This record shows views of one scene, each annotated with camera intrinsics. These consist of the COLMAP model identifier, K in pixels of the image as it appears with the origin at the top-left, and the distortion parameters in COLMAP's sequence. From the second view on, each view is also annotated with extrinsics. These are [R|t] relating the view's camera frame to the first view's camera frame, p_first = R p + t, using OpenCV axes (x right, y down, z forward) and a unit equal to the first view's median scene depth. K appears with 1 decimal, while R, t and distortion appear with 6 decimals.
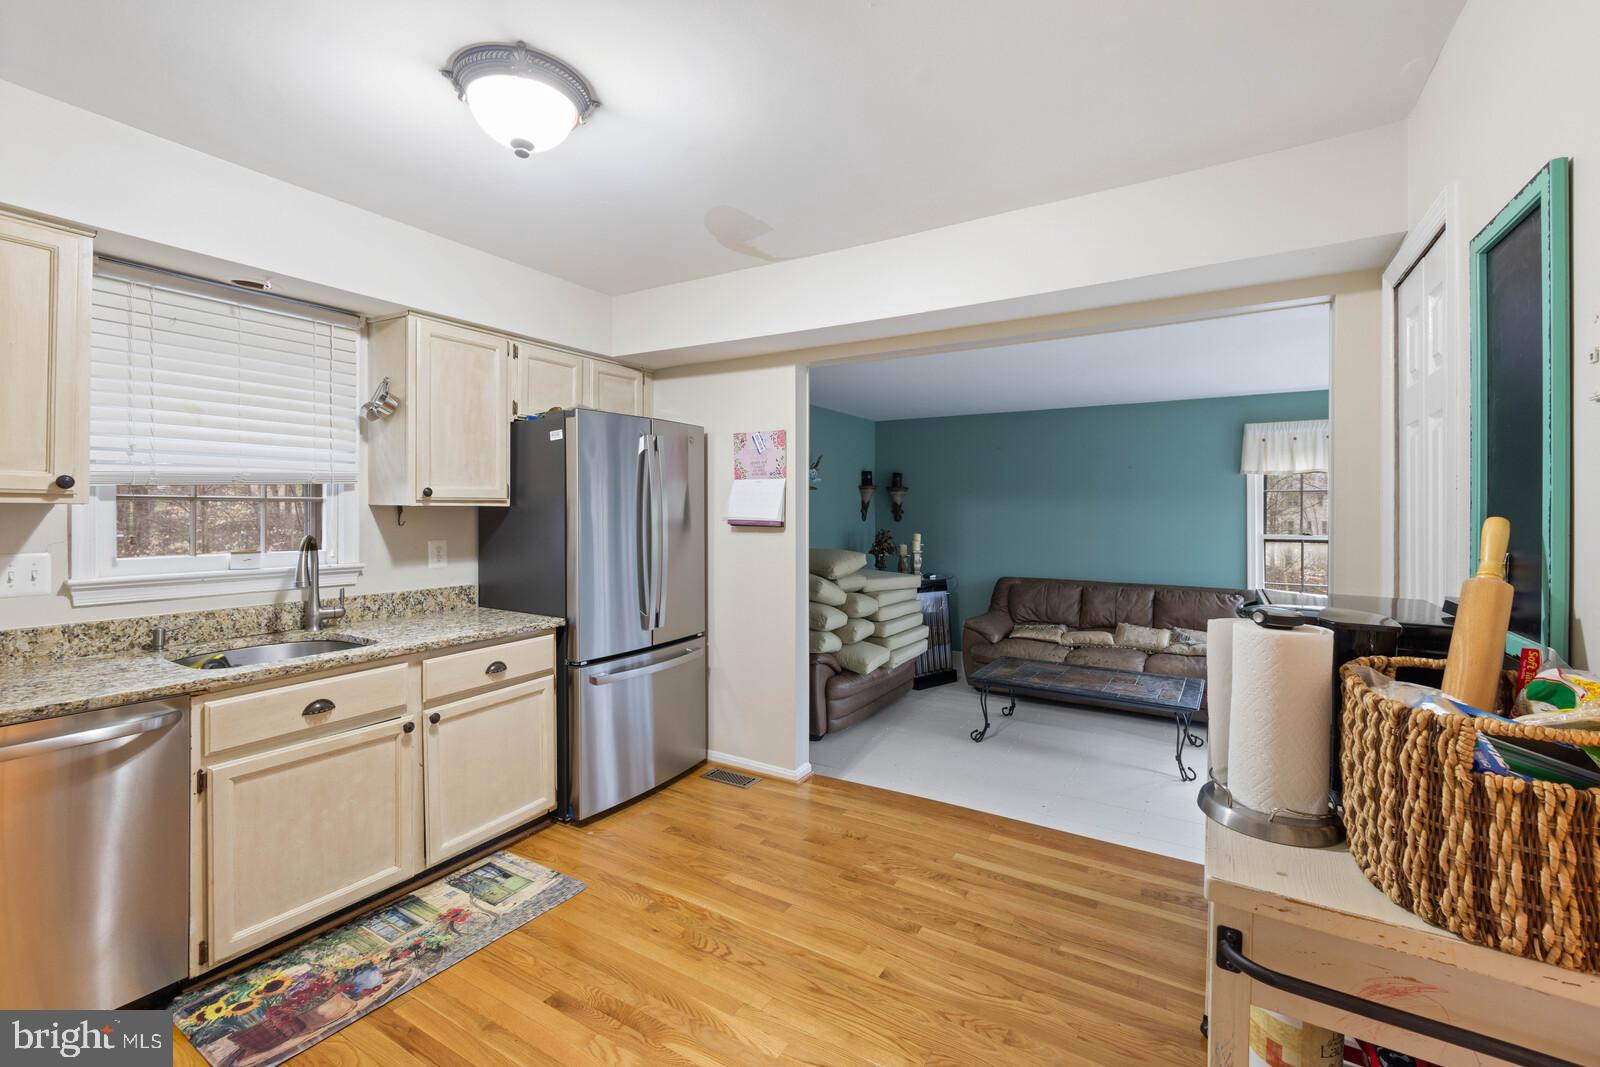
lens RADIAL K [[692.2, 0, 804.6], [0, 692.2, 507.1], [0, 0, 1]] dist [-0.007042, -0.000086]
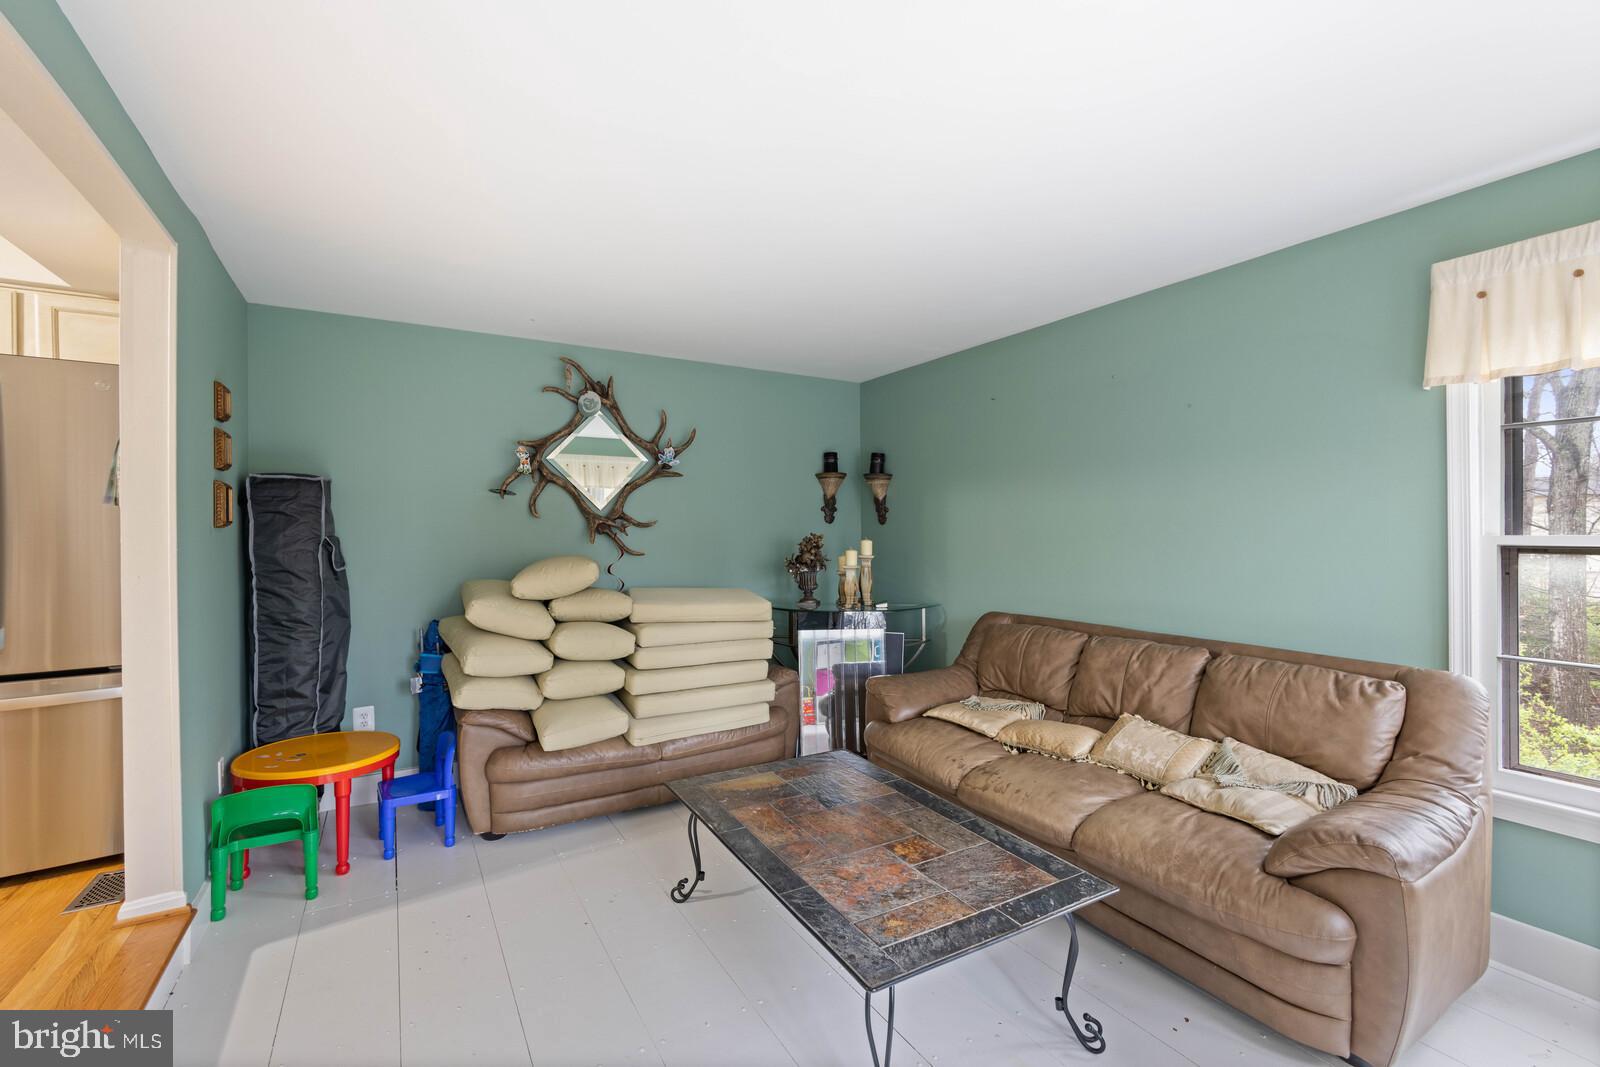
lens RADIAL K [[692.2, 0, 799.4], [0, 692.2, 529.9], [0, 0, 1]] dist [-0.007042, -0.000086]
pose [[0.881199, -0.008832, -0.472663, 0.495834], [0.010663, 0.999942, 0.001195, 0.031970], [0.472625, -0.006093, 0.881242, 0.457628]]
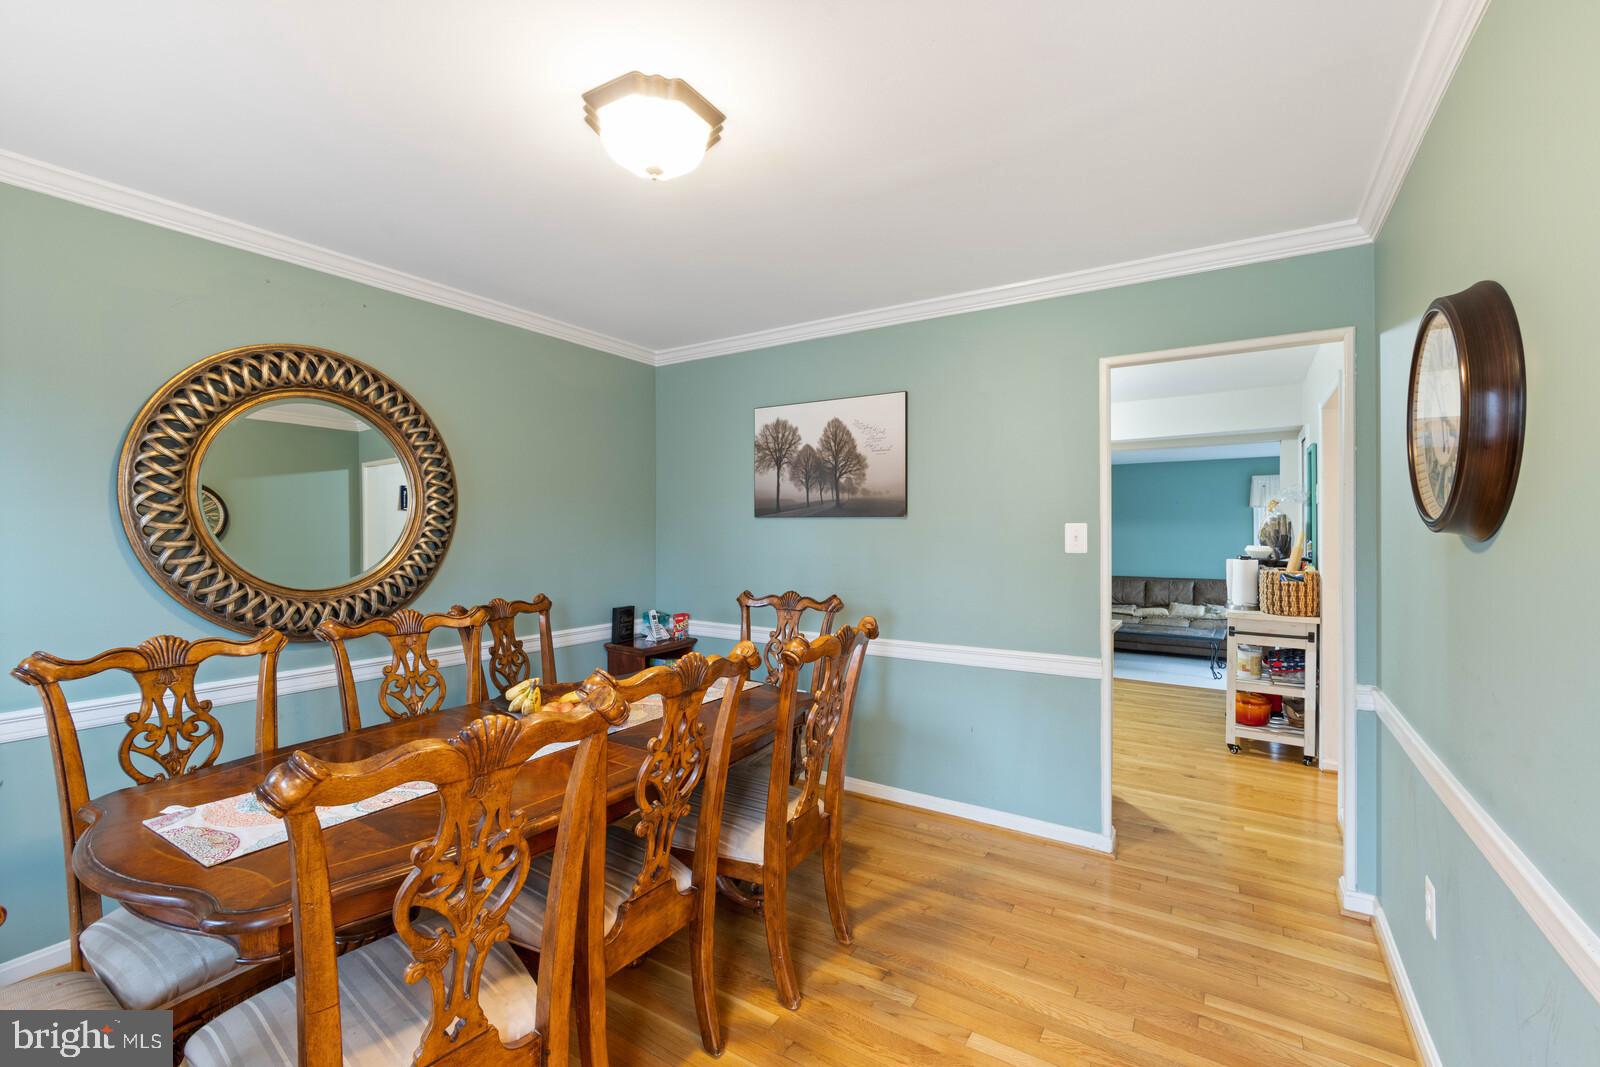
lens RADIAL K [[692.2, 0, 801.3], [0, 692.2, 526.6], [0, 0, 1]] dist [-0.007042, -0.000086]
pose [[0.999620, -0.003199, -0.027361, -0.351925], [0.003058, 0.999982, -0.005215, 0.000009], [0.027377, 0.005130, 0.999612, -0.611360]]
